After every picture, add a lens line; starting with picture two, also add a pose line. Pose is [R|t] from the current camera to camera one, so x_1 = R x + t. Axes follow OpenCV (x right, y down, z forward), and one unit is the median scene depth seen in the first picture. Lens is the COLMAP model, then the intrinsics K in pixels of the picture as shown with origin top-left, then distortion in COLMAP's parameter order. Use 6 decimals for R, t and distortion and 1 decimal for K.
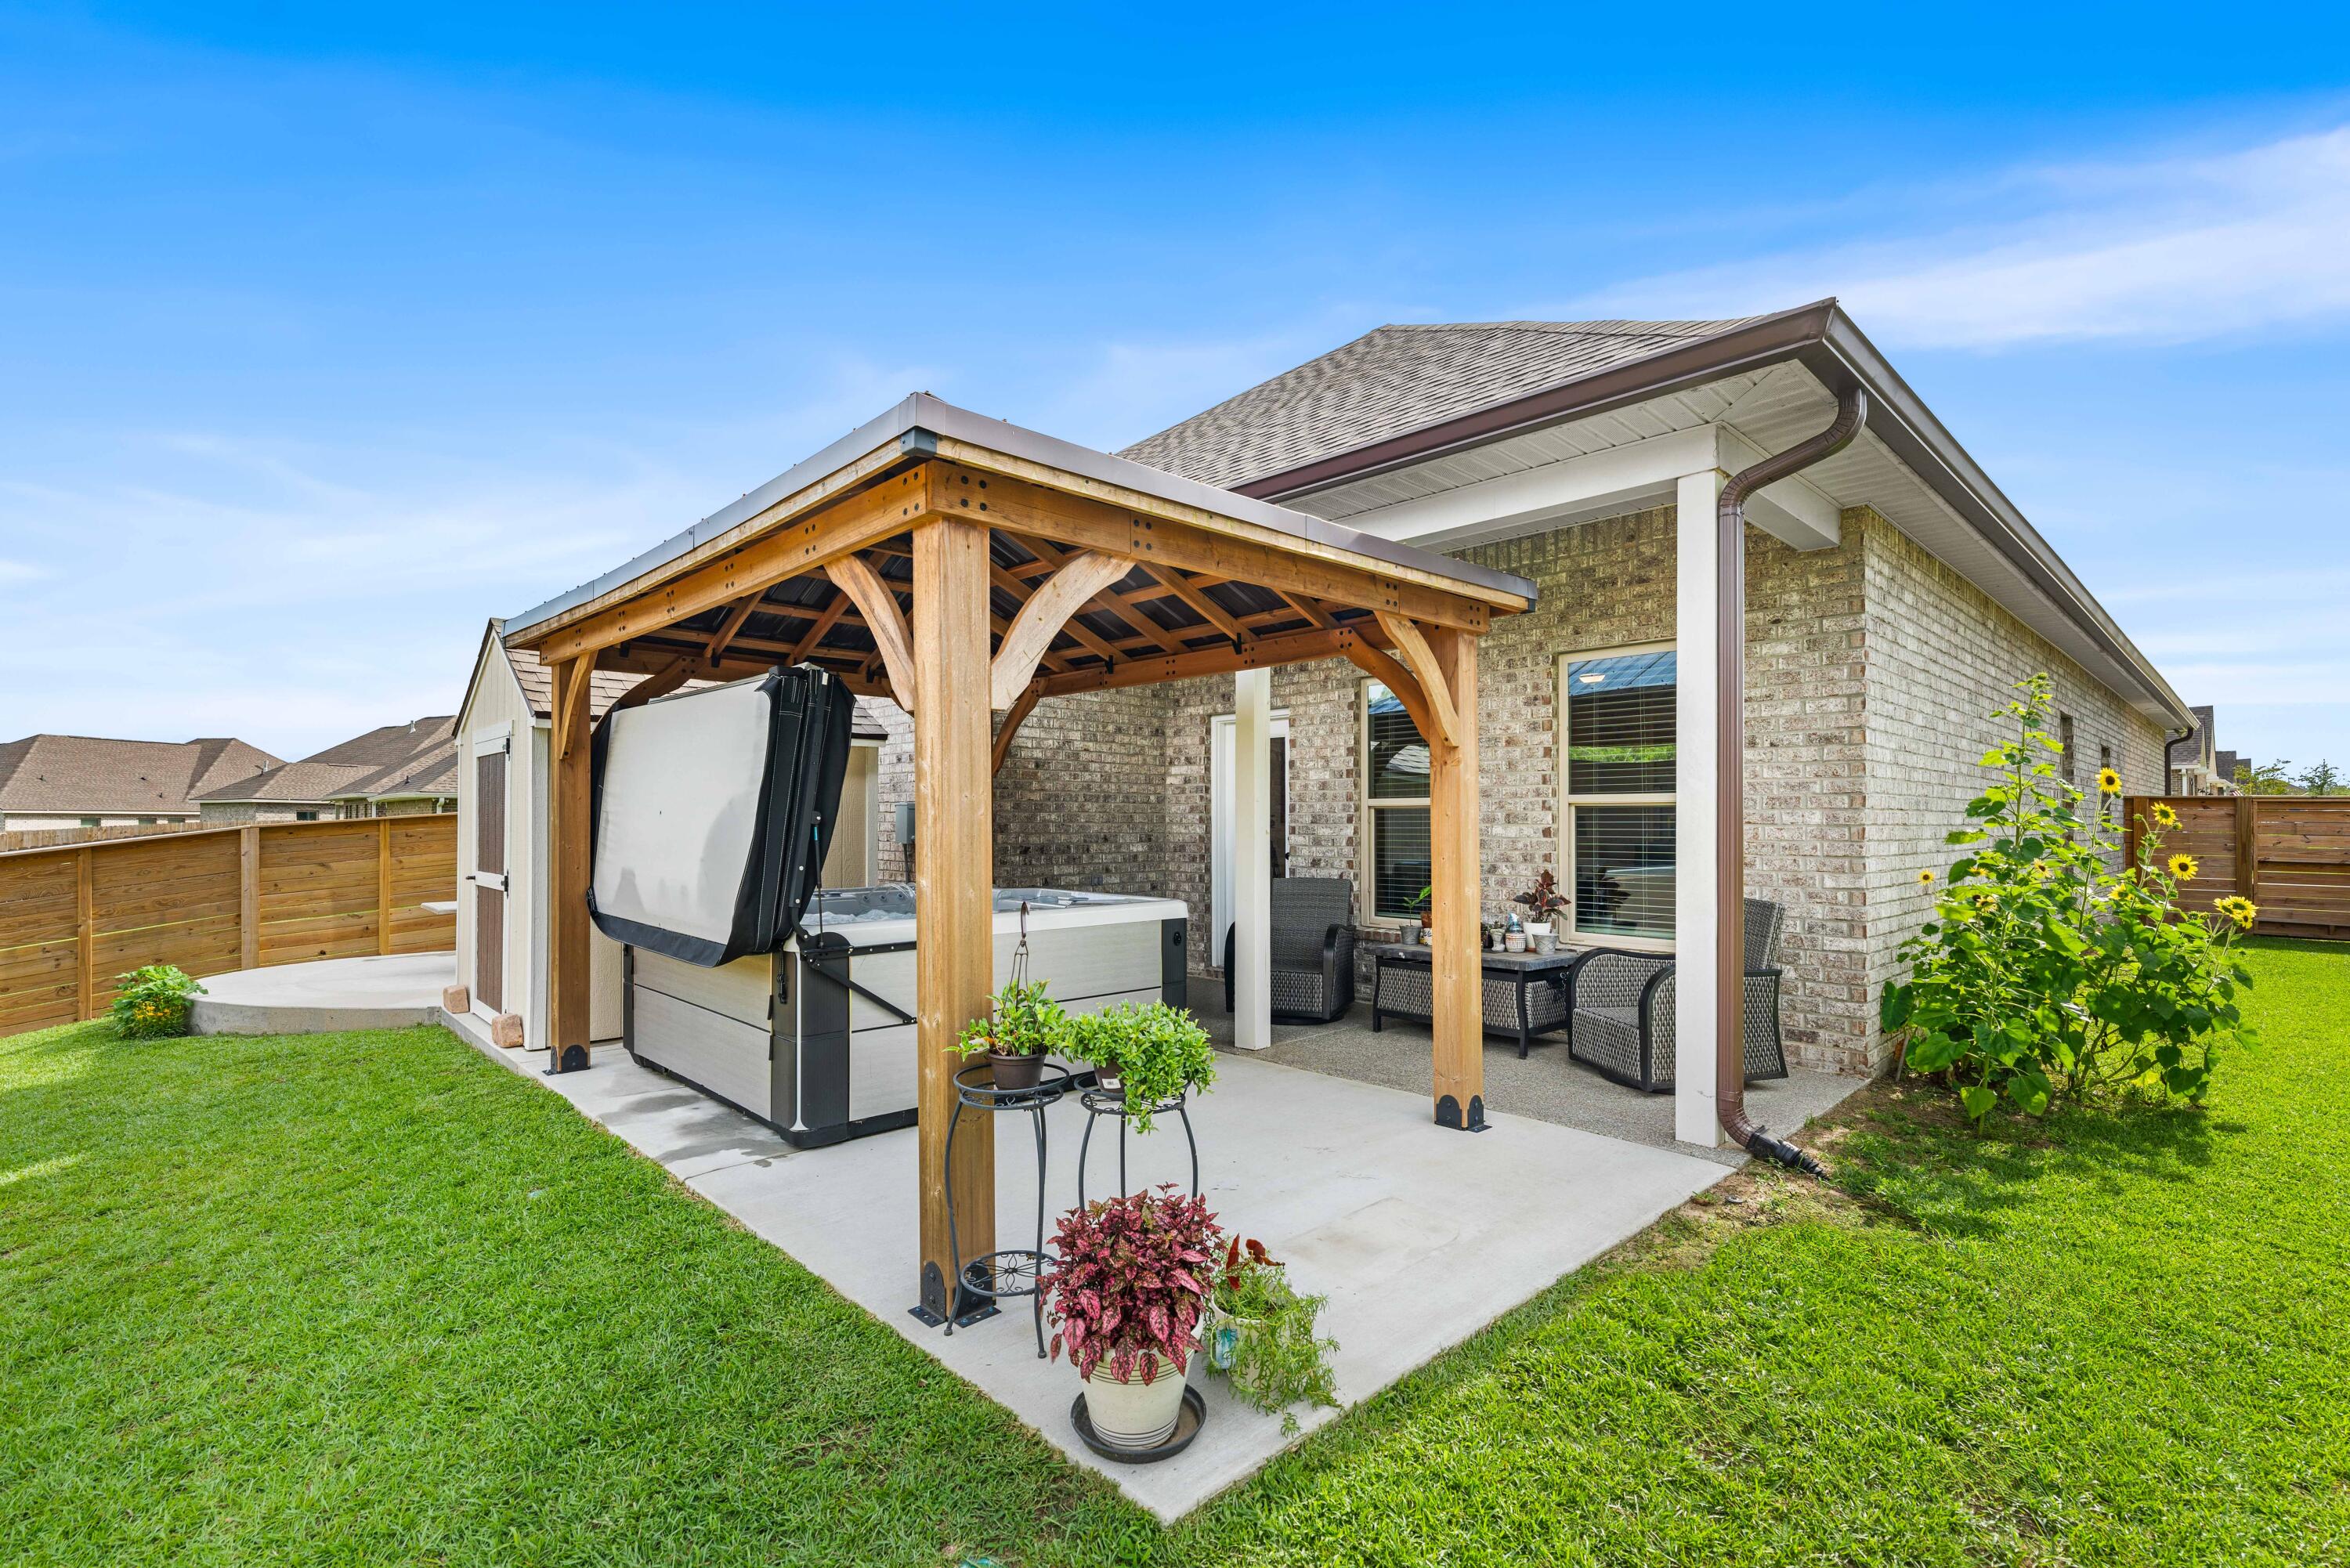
lens RADIAL K [[1056.2, 0, 1177.0], [0, 1056.2, 801.8], [0, 0, 1]] dist [-0.004950, -0.000904]
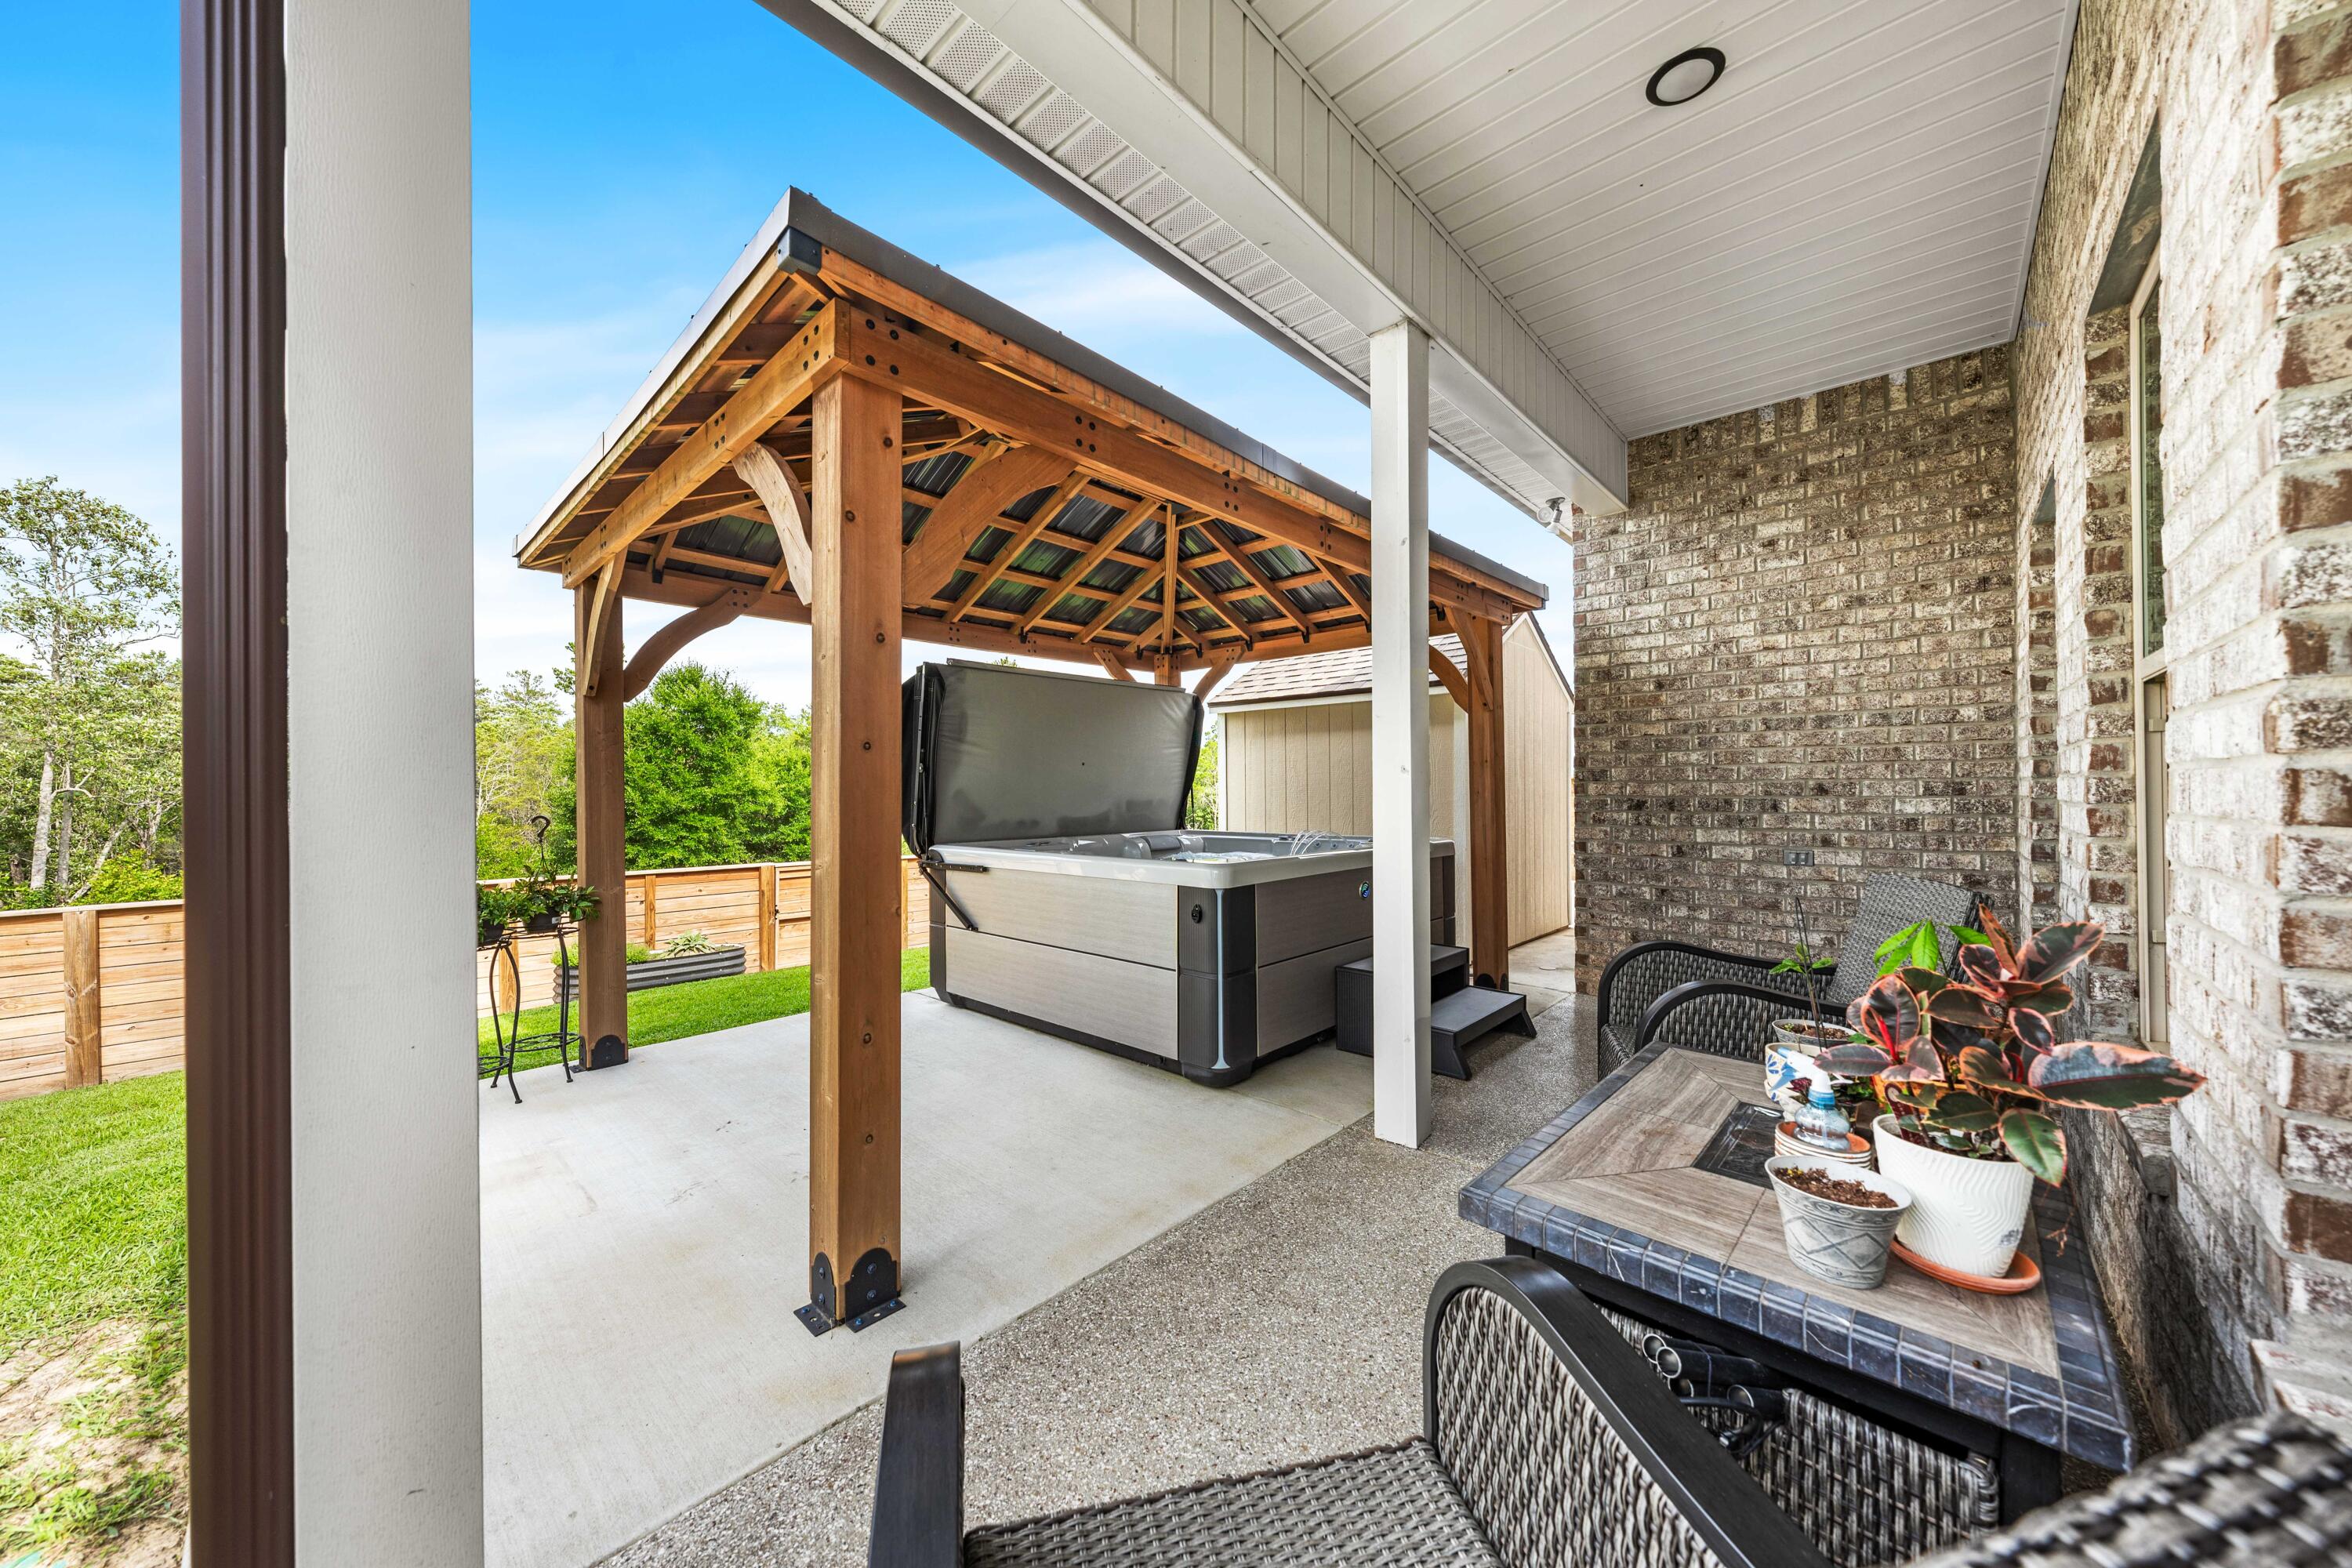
lens RADIAL K [[805.7, 0, 1180.3], [0, 805.7, 791.7], [0, 0, 1]] dist [-0.001848, -0.000021]
pose [[0.062746, -0.001101, -0.998029, 0.515904], [0.027124, 0.999632, 0.000602, 0.036942], [0.997661, -0.027108, 0.062753, 0.858641]]
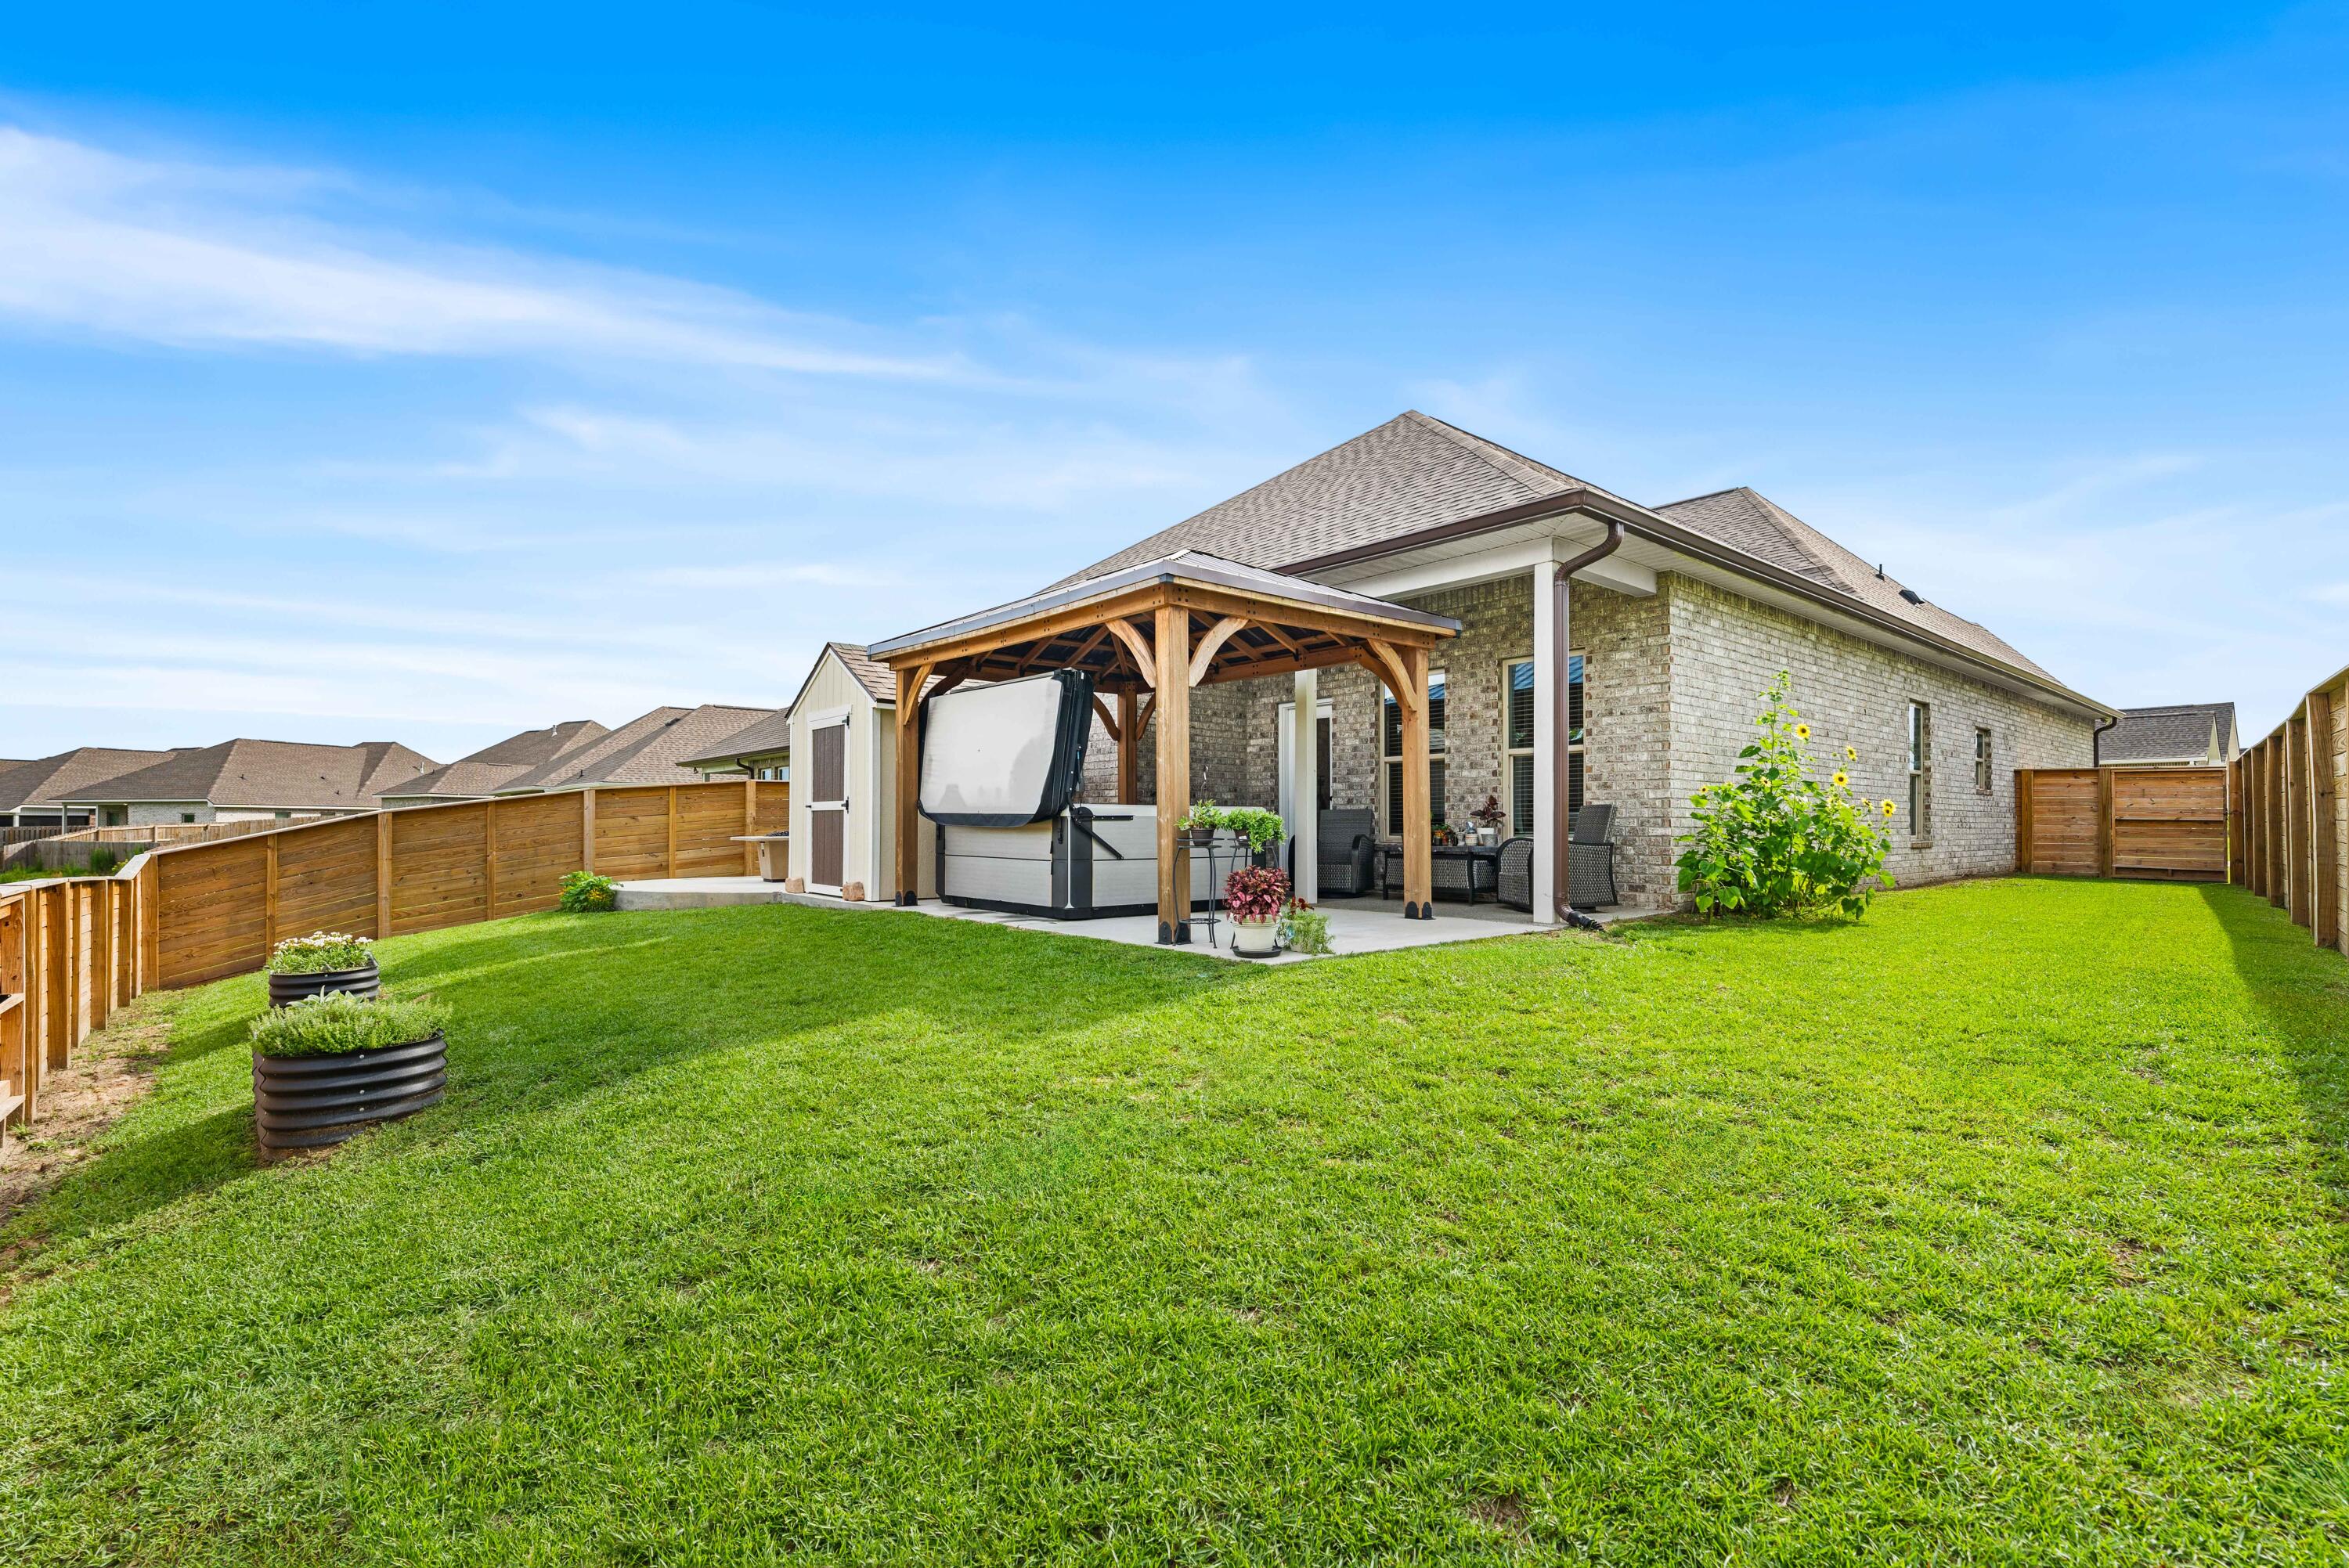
lens RADIAL K [[1055.7, 0, 1179.9], [0, 1055.7, 800.3], [0, 0, 1]] dist [-0.004950, -0.000904]
pose [[0.998463, -0.000610, -0.055423, -0.031599], [0.000233, 0.999977, -0.006808, 0.085288], [0.055426, 0.006785, 0.998440, -0.632597]]
